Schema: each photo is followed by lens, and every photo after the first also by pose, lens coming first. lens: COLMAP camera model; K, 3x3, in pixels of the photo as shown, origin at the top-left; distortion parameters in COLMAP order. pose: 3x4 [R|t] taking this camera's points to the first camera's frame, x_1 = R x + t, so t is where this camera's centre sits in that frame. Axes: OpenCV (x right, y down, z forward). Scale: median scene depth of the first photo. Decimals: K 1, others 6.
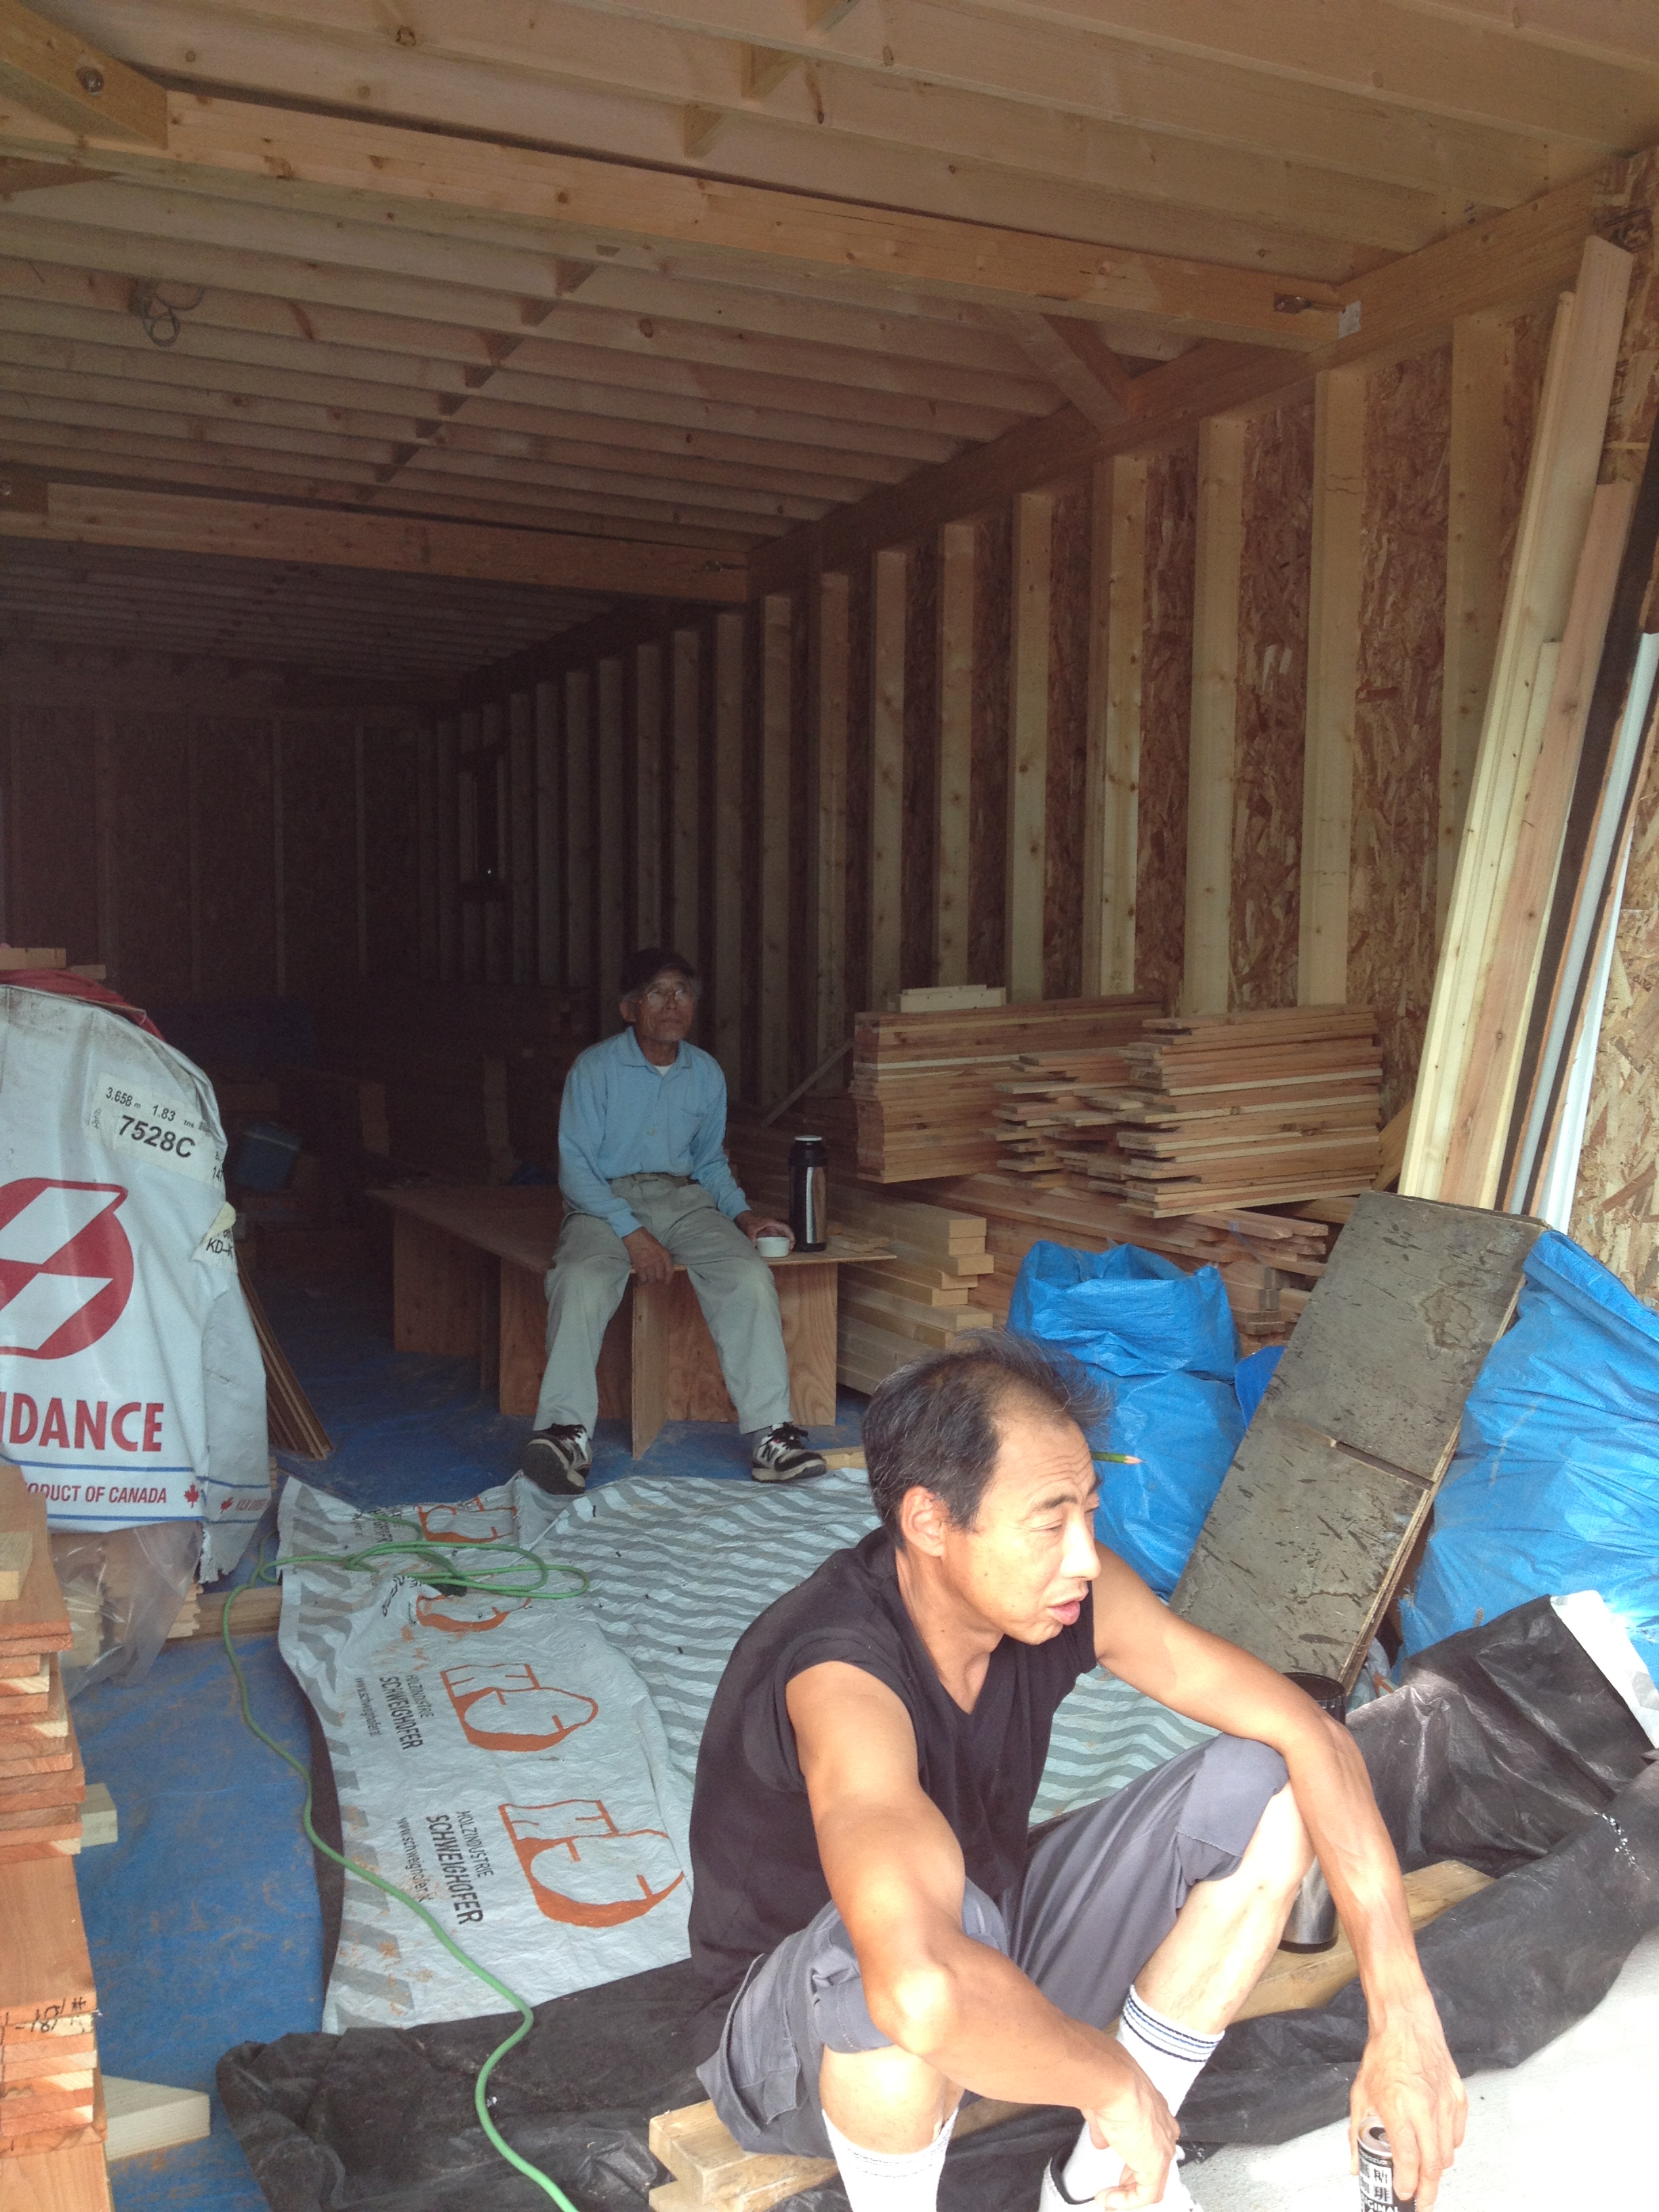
lens RADIAL K [[2225.8, 0, 830.6], [0, 2225.8, 1104.9], [0, 0, 1]] dist [0.021154, 0.000000]
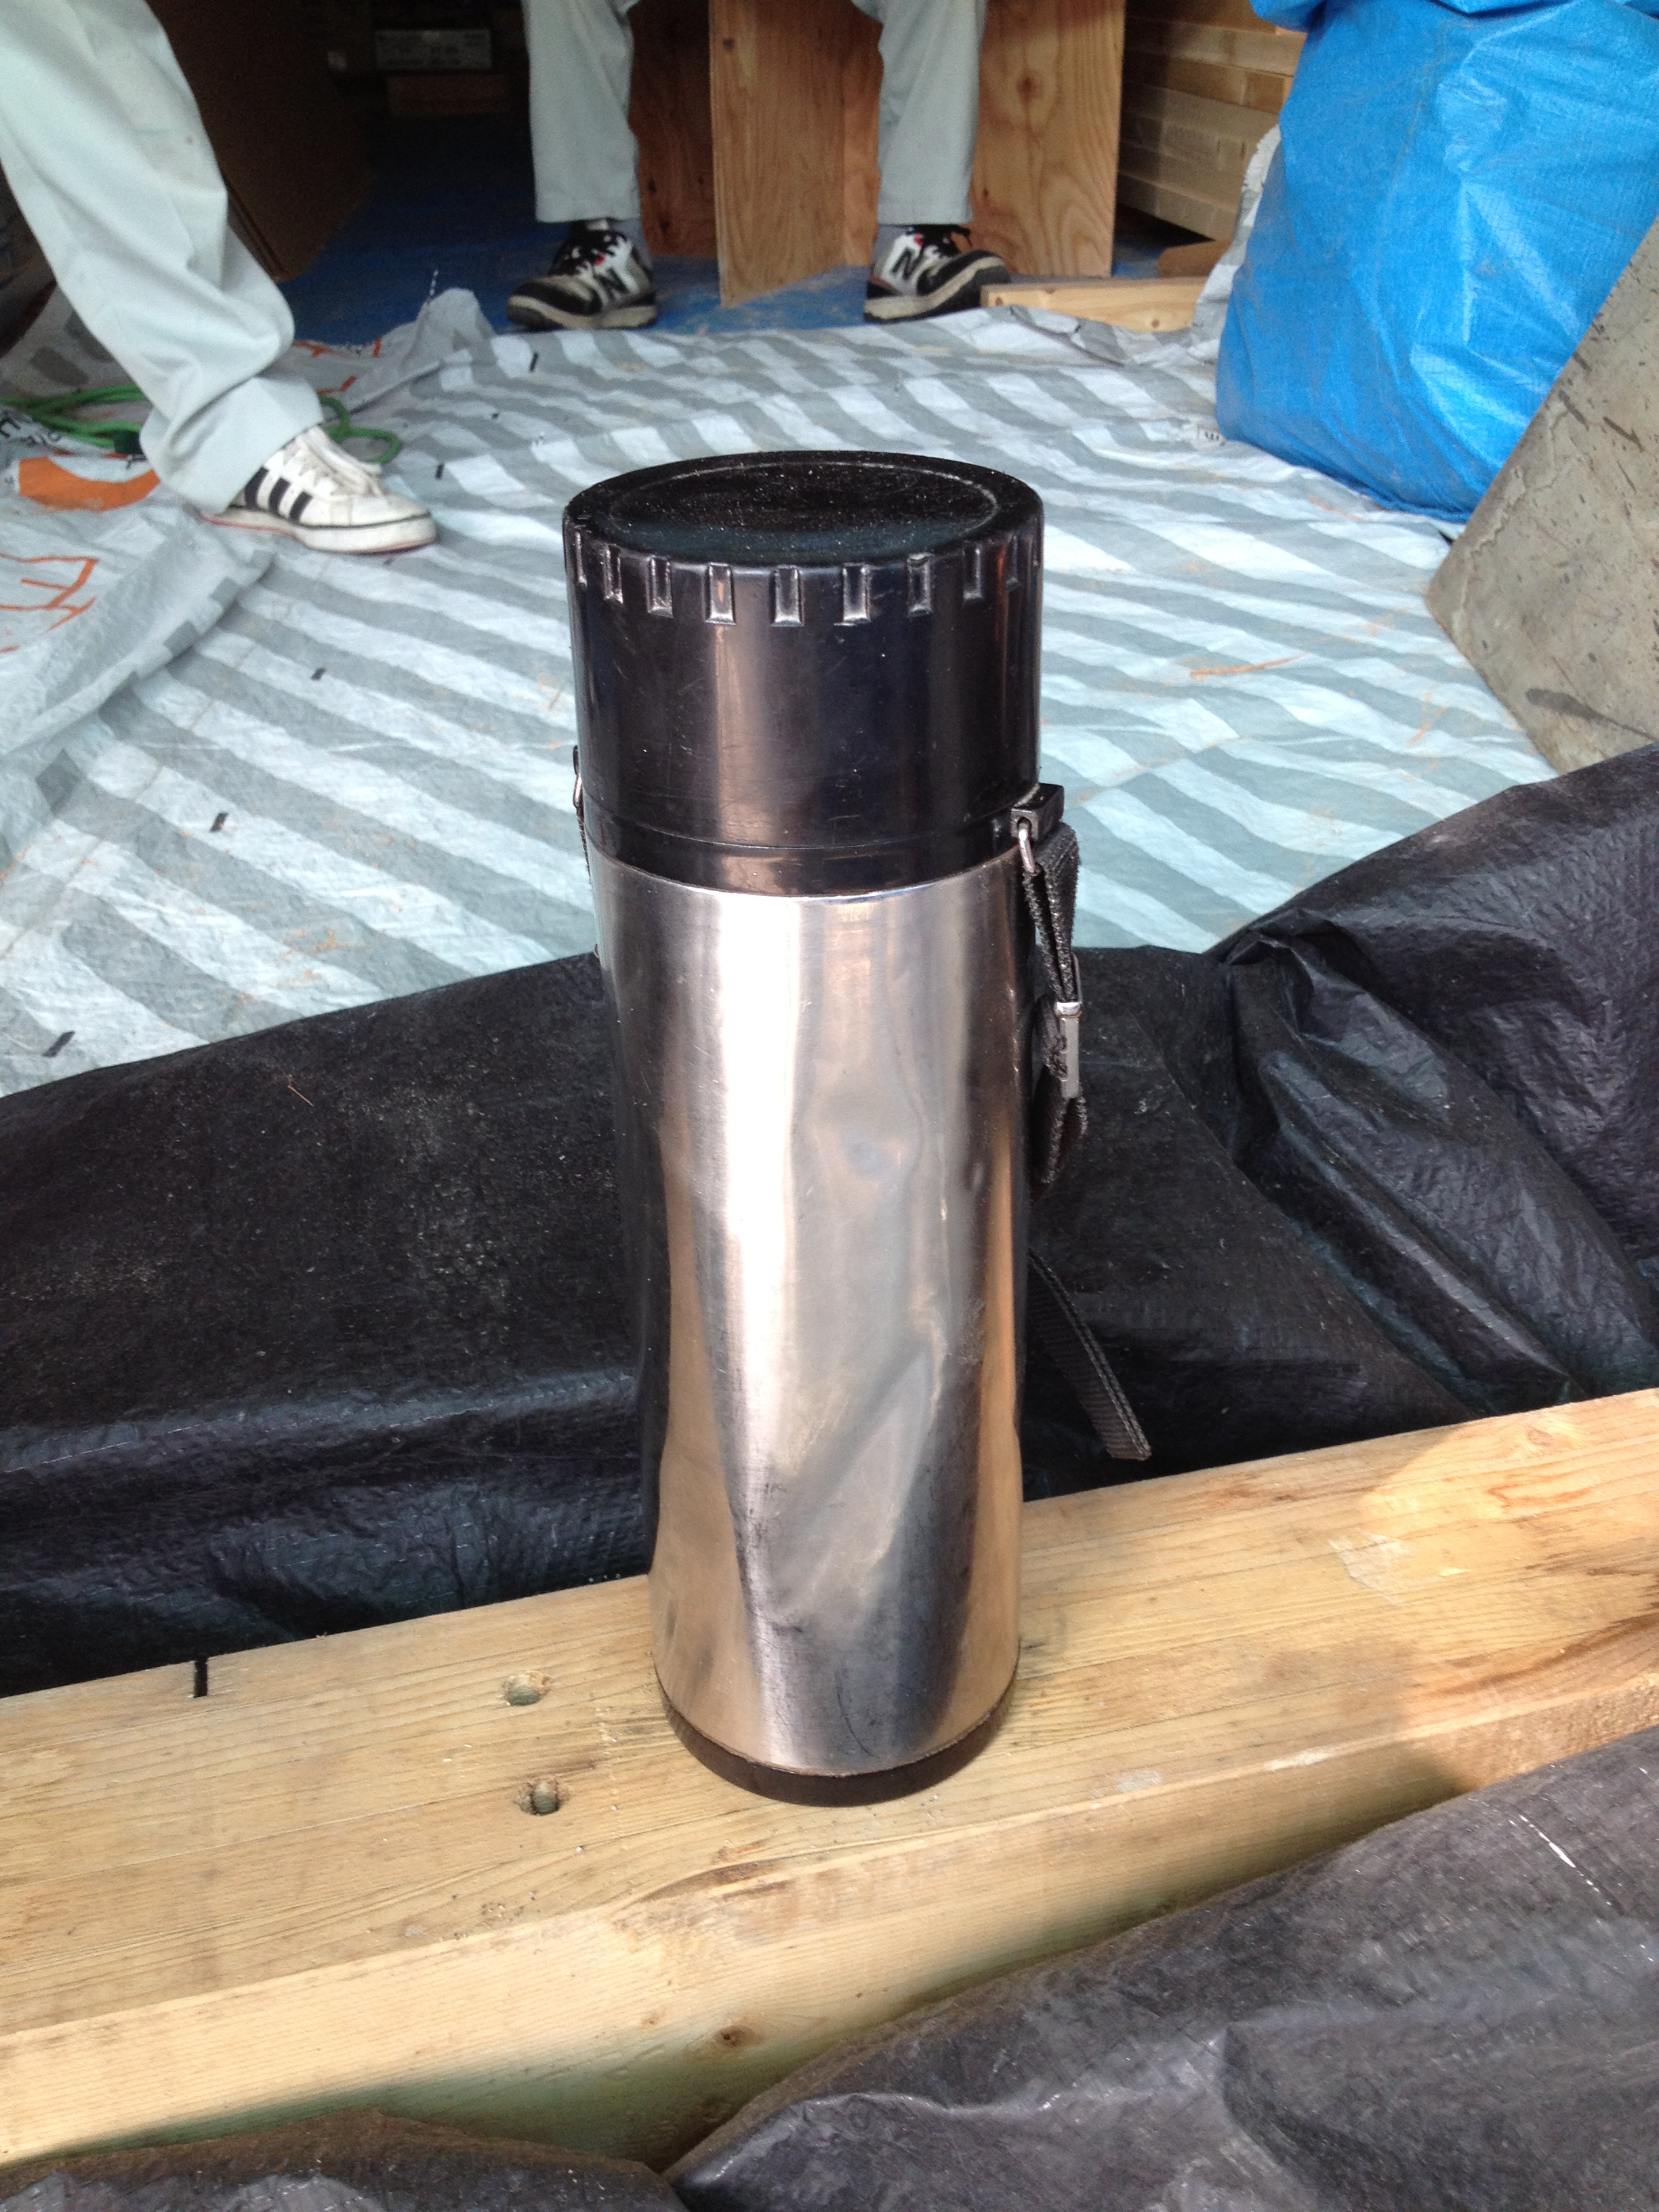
lens RADIAL K [[2225.8, 0, 829.4], [0, 2225.8, 1105.5], [0, 0, 1]] dist [0.021154, 0.000000]
pose [[0.957967, 0.109182, -0.265290, 0.154130], [0.009030, 0.912812, 0.408281, 0.140207], [0.286737, -0.393515, 0.873457, 0.511798]]
